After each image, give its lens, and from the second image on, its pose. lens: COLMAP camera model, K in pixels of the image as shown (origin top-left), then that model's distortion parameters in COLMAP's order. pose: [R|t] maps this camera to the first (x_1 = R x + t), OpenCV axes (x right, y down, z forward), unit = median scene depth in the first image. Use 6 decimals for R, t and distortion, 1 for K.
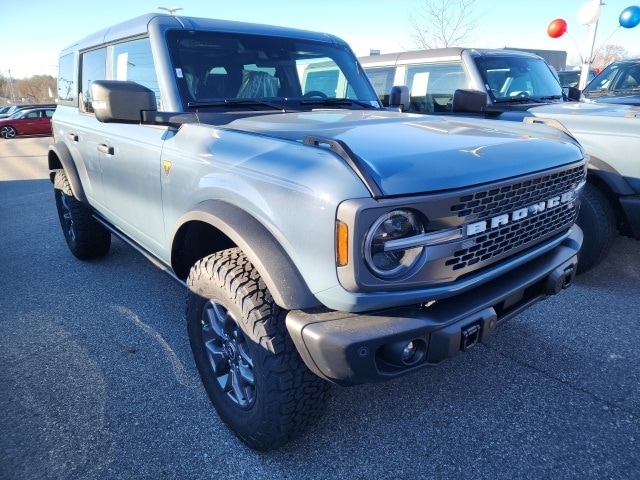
lens RADIAL K [[452.6, 0, 323.0], [0, 452.6, 240.4], [0, 0, 1]] dist [-0.002833, 0.000412]
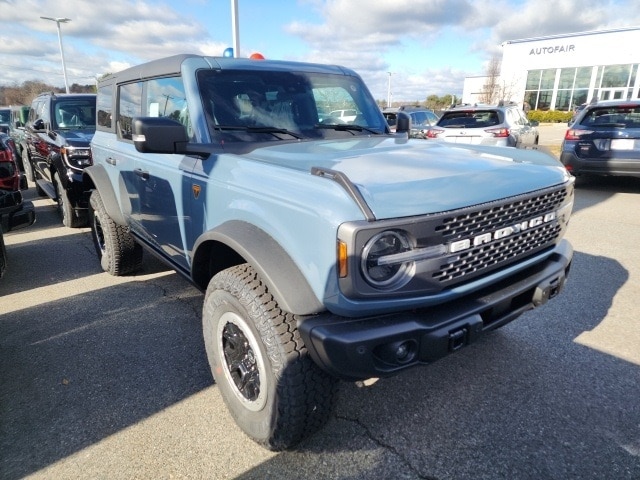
lens RADIAL K [[452.6, 0, 323.0], [0, 452.6, 240.4], [0, 0, 1]] dist [-0.002833, 0.000412]
pose [[0.998857, 0.001551, -0.047770, 0.041809], [-0.002920, 0.999586, -0.028612, -0.005319], [0.047706, 0.028718, 0.998448, -0.171595]]
